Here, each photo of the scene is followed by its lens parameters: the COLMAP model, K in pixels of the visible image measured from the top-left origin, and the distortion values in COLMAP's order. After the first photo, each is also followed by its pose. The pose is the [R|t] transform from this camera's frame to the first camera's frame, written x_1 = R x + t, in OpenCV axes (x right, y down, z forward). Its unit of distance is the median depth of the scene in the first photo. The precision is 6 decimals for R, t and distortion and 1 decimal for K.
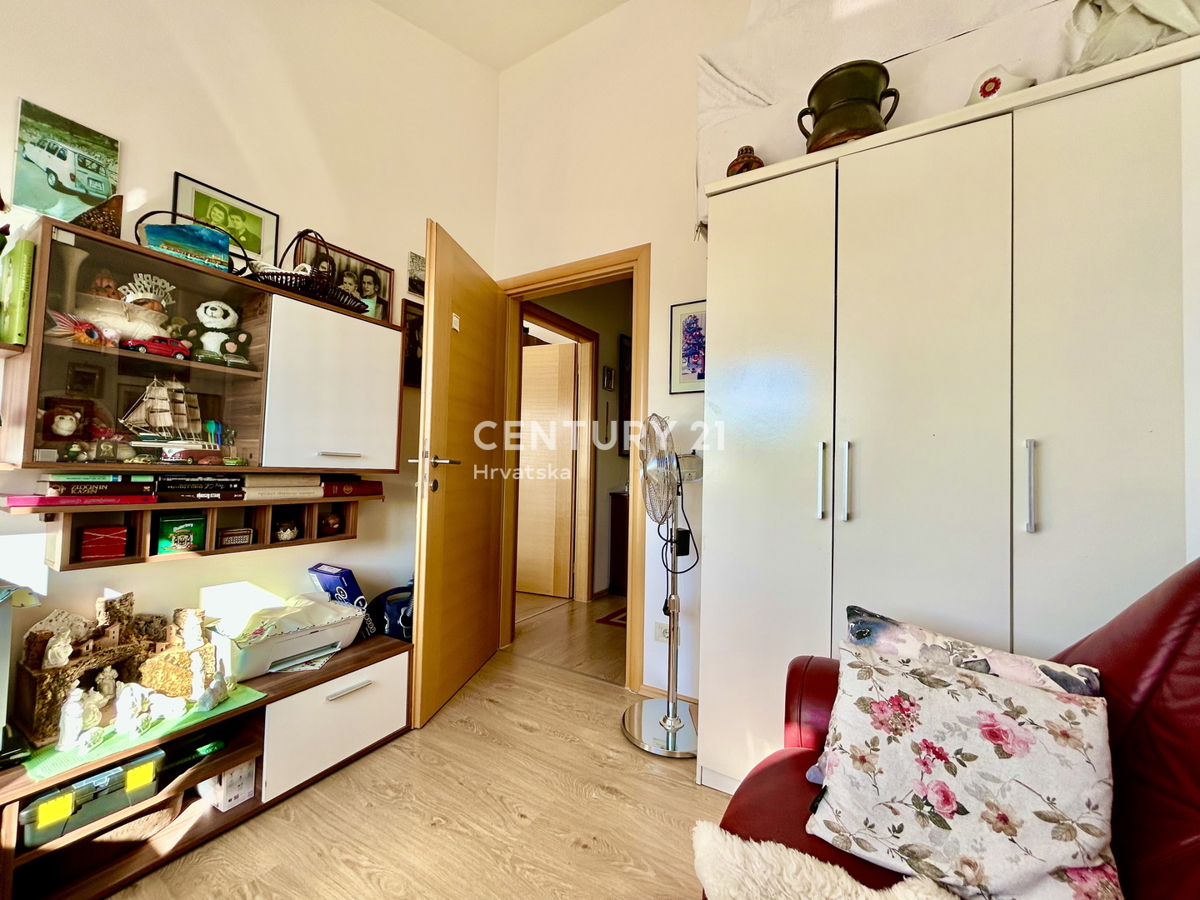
lens RADIAL K [[484.8, 0, 595.4], [0, 484.8, 450.7], [0, 0, 1]] dist [0.000609, 0.000246]
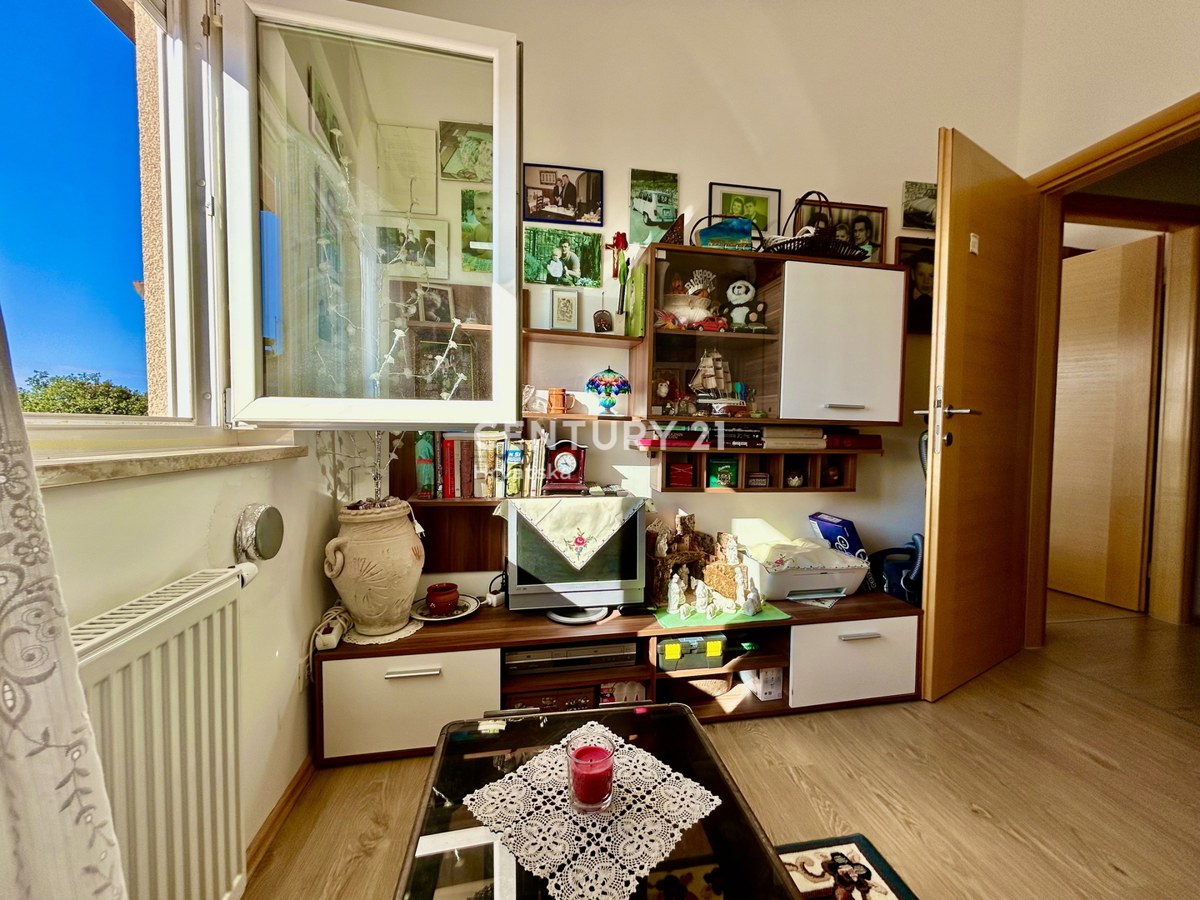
lens RADIAL K [[484.8, 0, 601.8], [0, 484.8, 447.7], [0, 0, 1]] dist [0.000609, 0.000246]
pose [[0.657741, 0.018148, -0.753026, -0.102518], [0.029644, 0.998312, 0.049952, 0.030066], [0.752661, -0.055179, 0.656092, -0.055731]]
